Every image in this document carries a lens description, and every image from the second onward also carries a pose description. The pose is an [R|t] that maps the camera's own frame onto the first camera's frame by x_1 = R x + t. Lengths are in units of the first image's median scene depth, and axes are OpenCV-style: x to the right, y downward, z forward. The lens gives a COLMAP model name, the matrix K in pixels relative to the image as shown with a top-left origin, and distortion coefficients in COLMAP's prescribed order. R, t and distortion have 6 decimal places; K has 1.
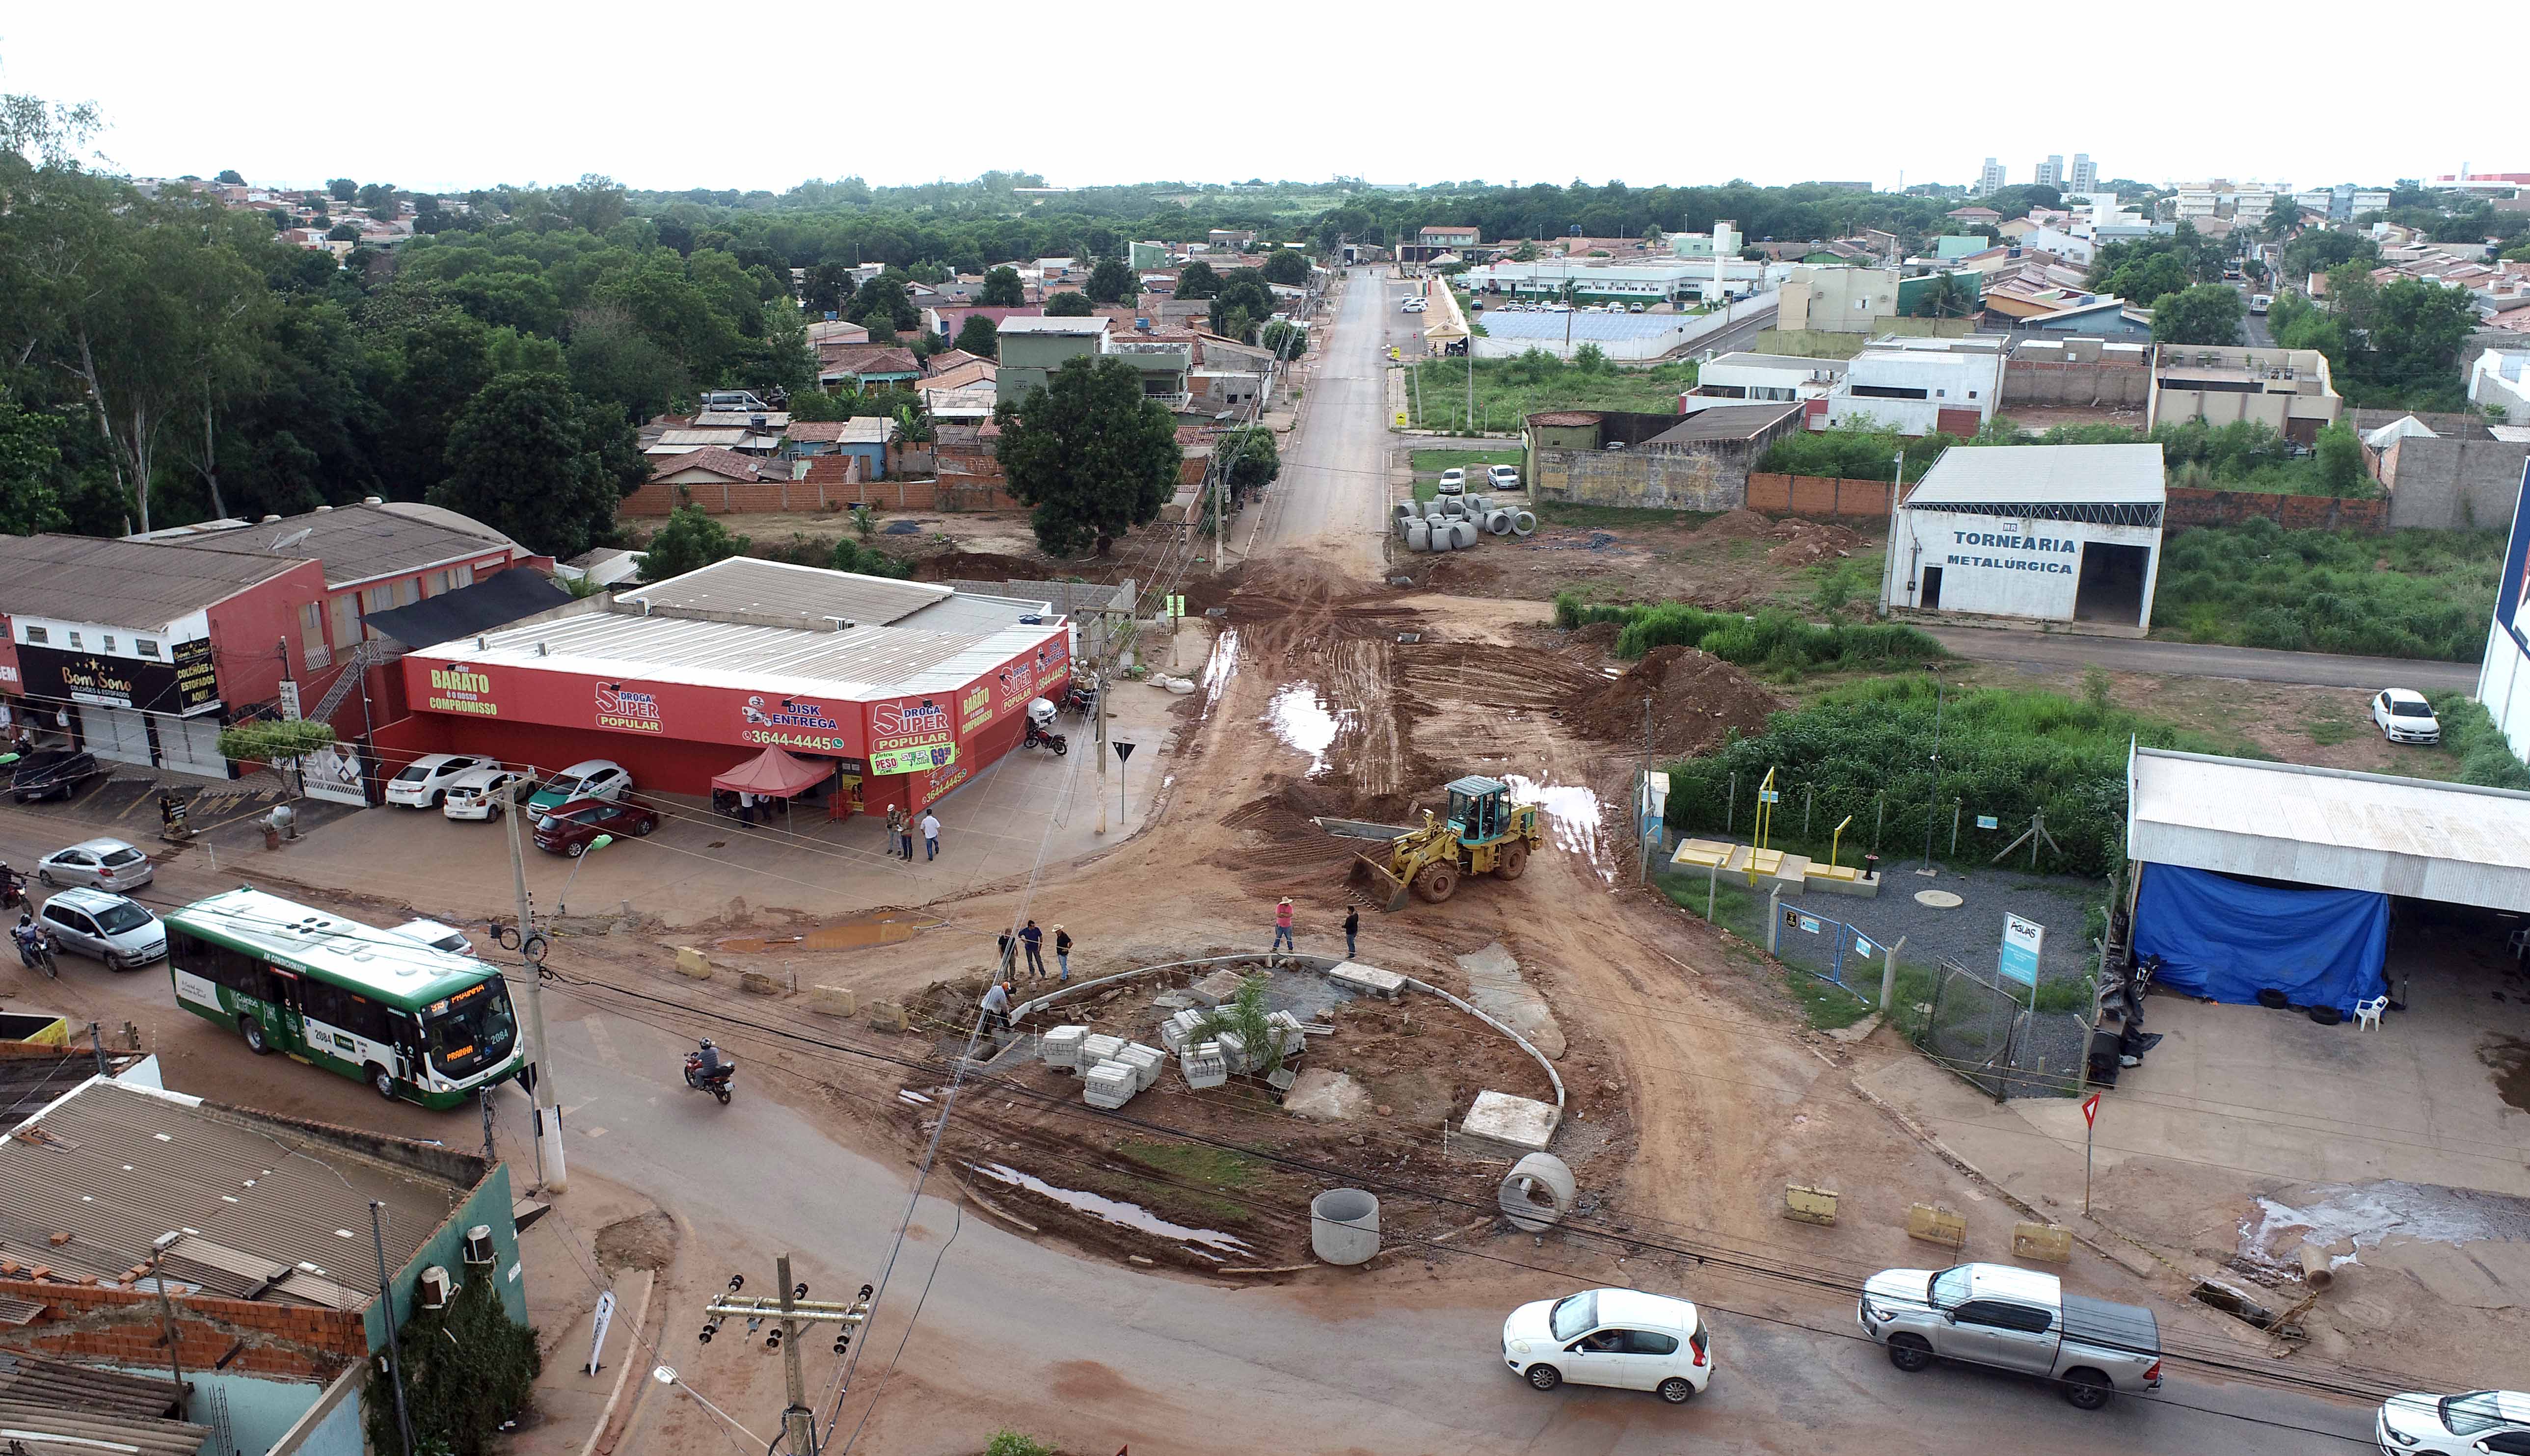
lens RADIAL K [[1780.8, 0, 1280.4], [0, 1780.8, 689.6], [0, 0, 1]] dist [-0.020822, 0.008047]
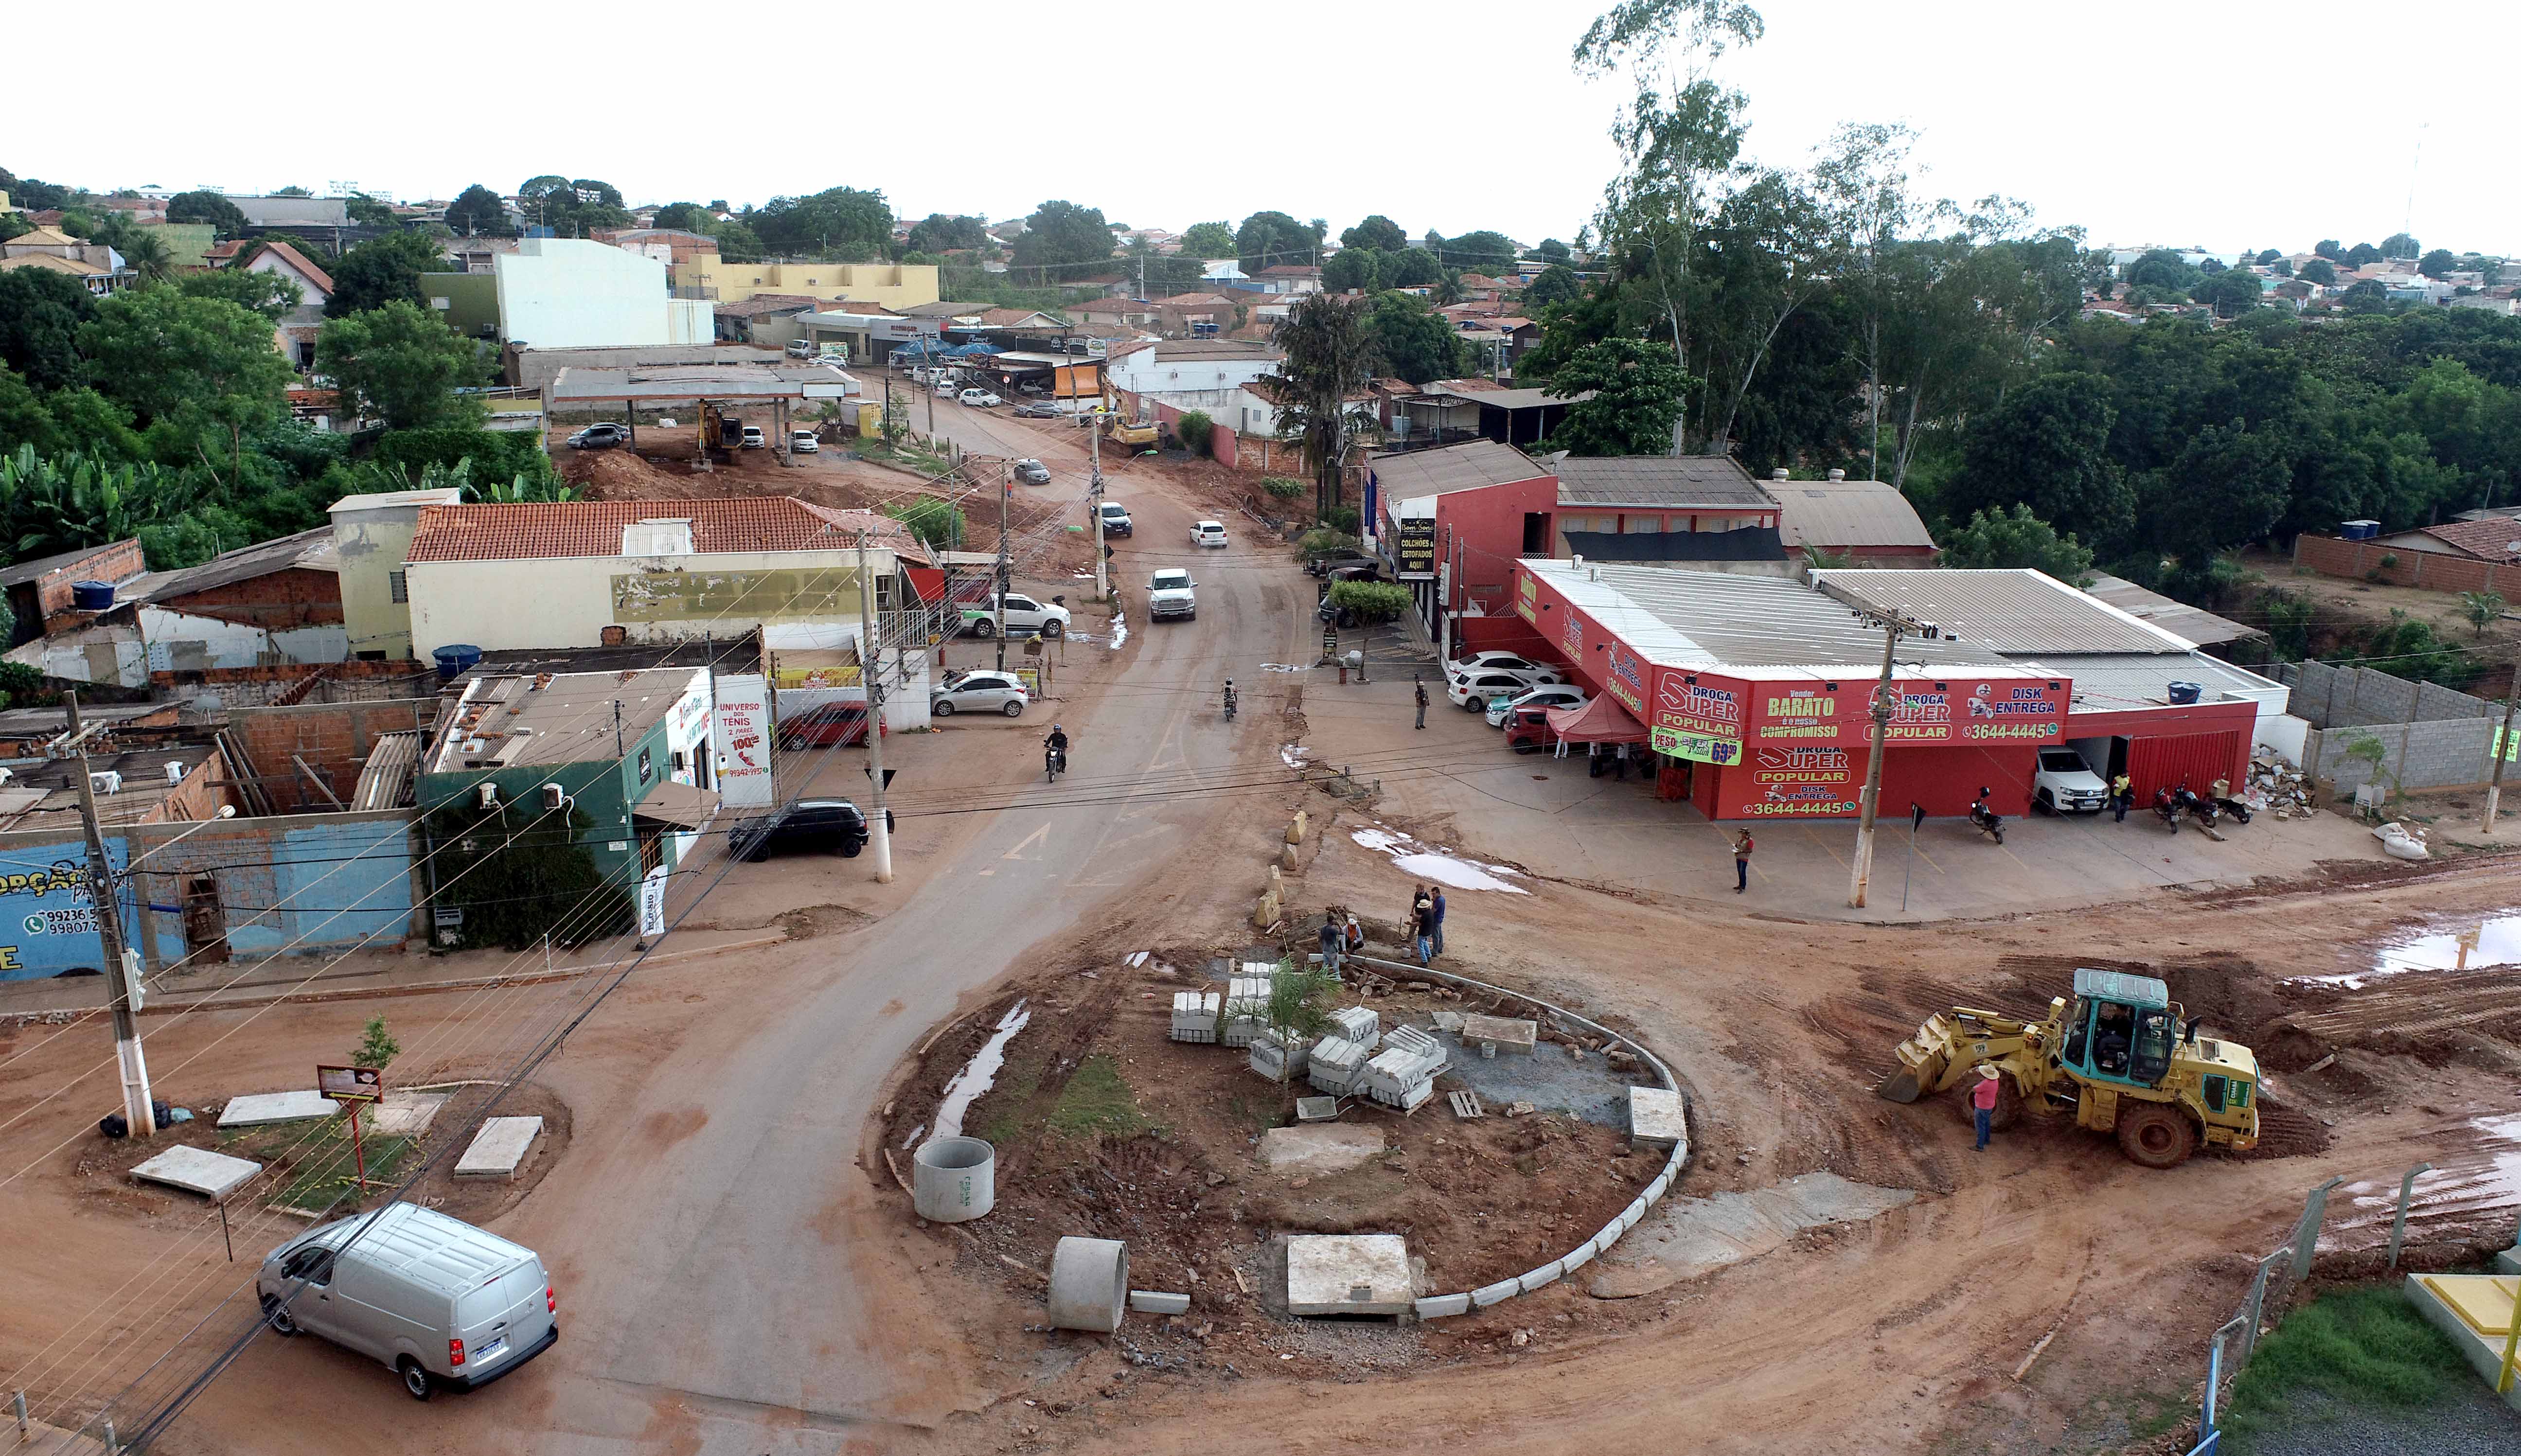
lens RADIAL K [[1774.7, 0, 1275.8], [0, 1774.7, 689.7], [0, 0, 1]] dist [-0.020822, 0.008047]
pose [[0.373749, 0.215763, -0.902085, 0.494781], [-0.256570, 0.958668, 0.122995, -0.041550], [0.891338, 0.185479, 0.413660, 0.453595]]
